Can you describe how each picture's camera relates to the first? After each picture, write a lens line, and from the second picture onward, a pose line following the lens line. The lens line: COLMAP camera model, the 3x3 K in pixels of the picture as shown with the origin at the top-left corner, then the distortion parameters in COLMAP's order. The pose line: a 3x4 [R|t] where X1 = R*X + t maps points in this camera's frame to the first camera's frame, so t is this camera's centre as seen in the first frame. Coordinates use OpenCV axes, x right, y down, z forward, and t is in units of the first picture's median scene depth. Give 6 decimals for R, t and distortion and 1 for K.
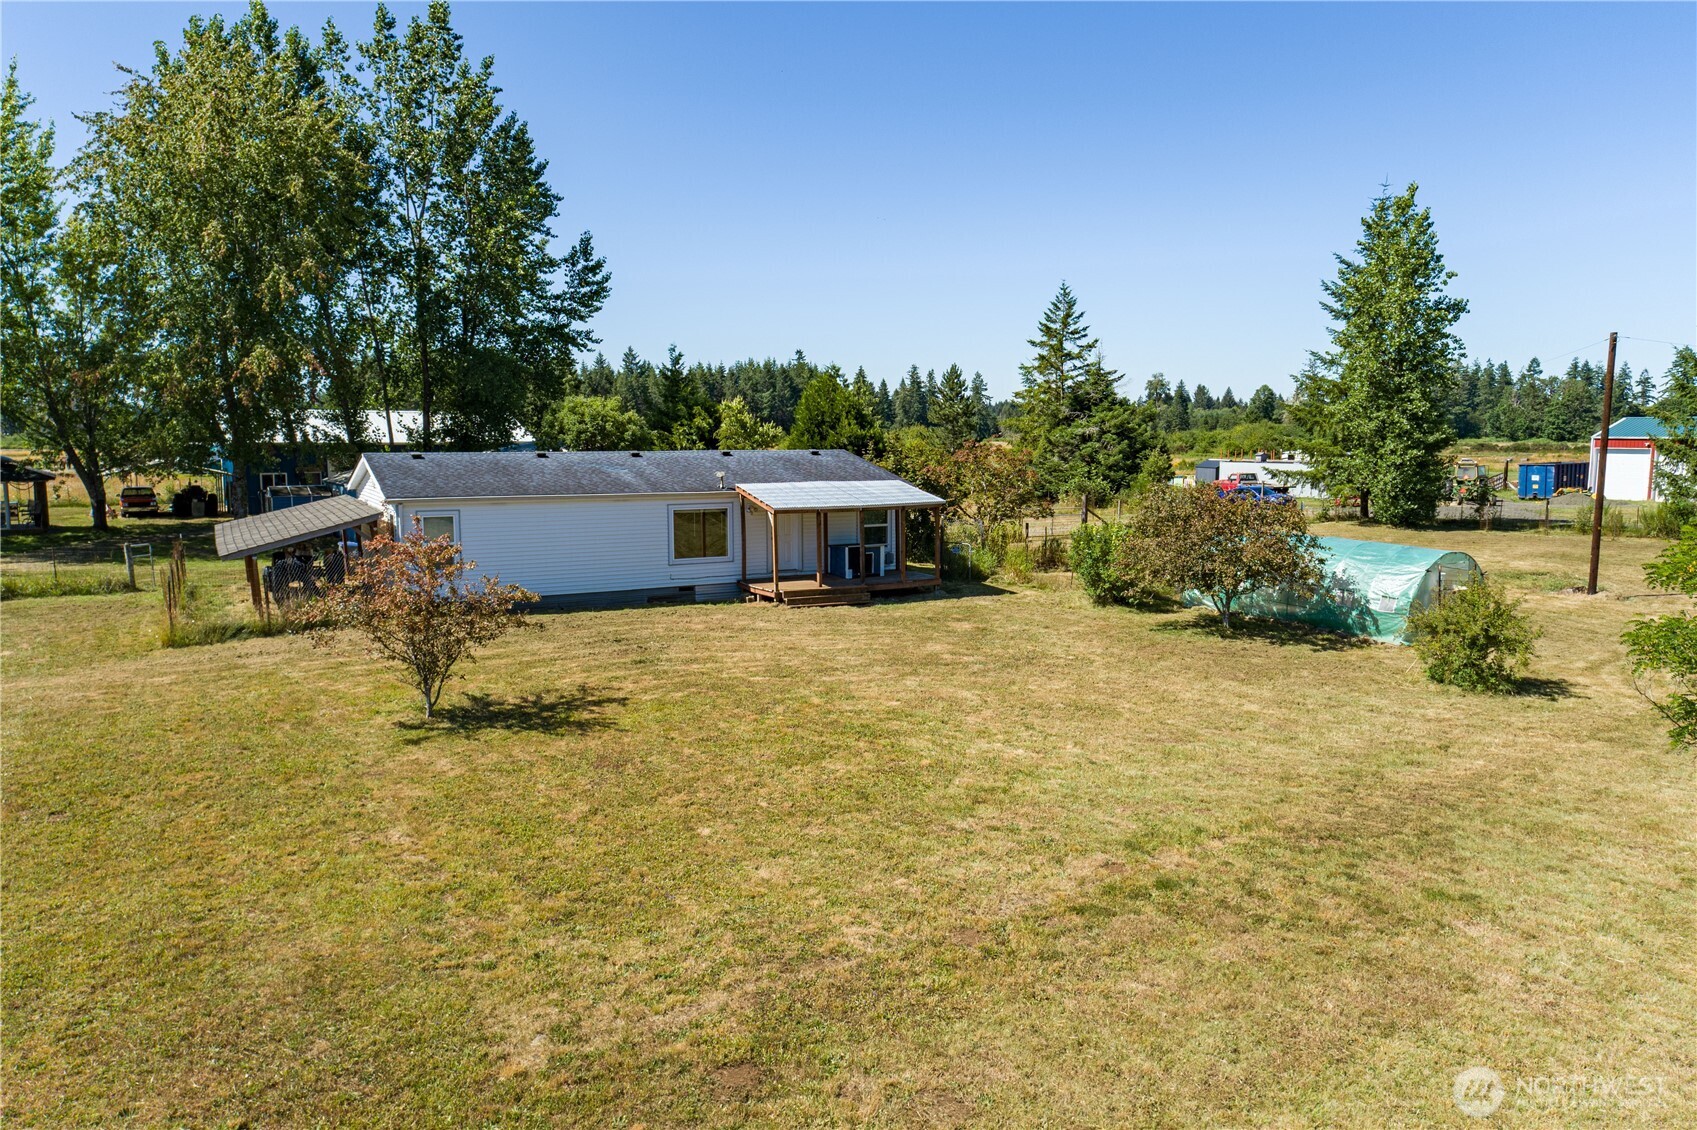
lens RADIAL K [[1129.9, 0, 851.2], [0, 1129.9, 578.6], [0, 0, 1]] dist [0.016234, -0.003852]
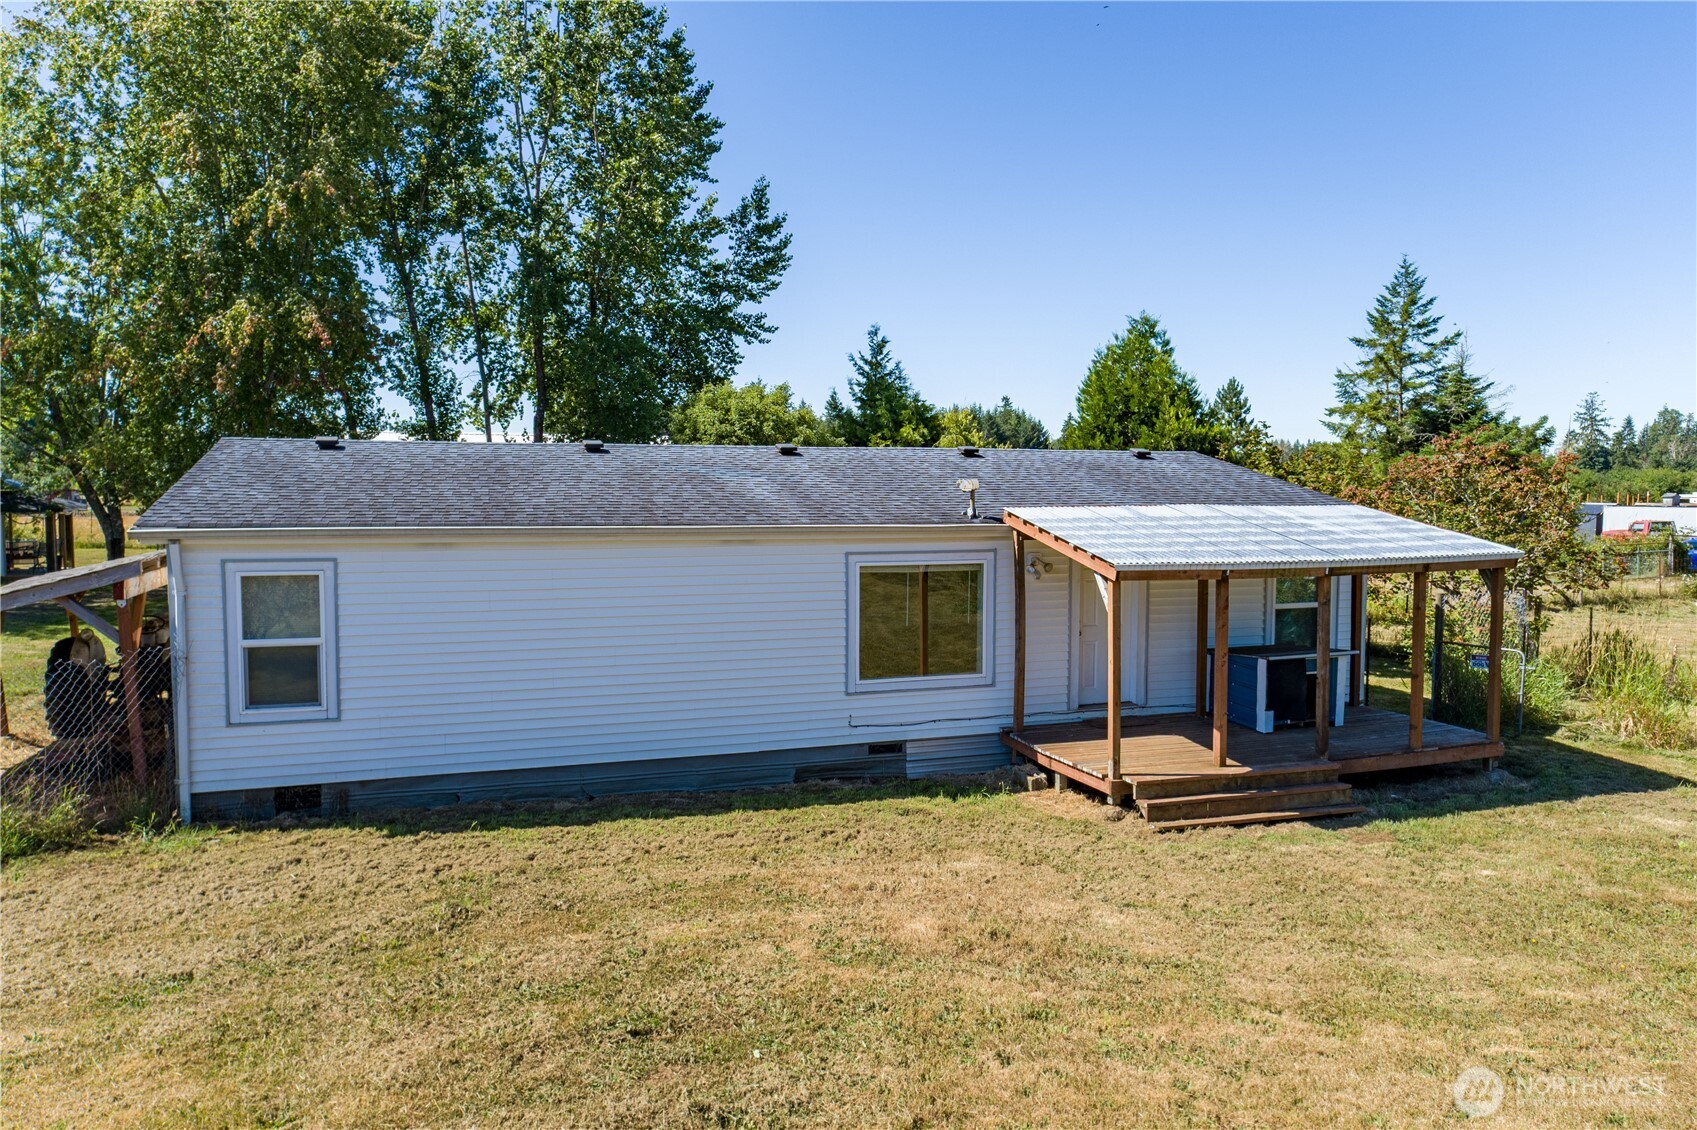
lens RADIAL K [[1129.9, 0, 845.4], [0, 1129.9, 570.2], [0, 0, 1]] dist [0.016234, -0.003852]
pose [[0.983651, 0.015567, -0.179413, -0.046069], [-0.024911, 0.998441, -0.049947, -0.020130], [0.178355, 0.053600, 0.982505, 0.310372]]
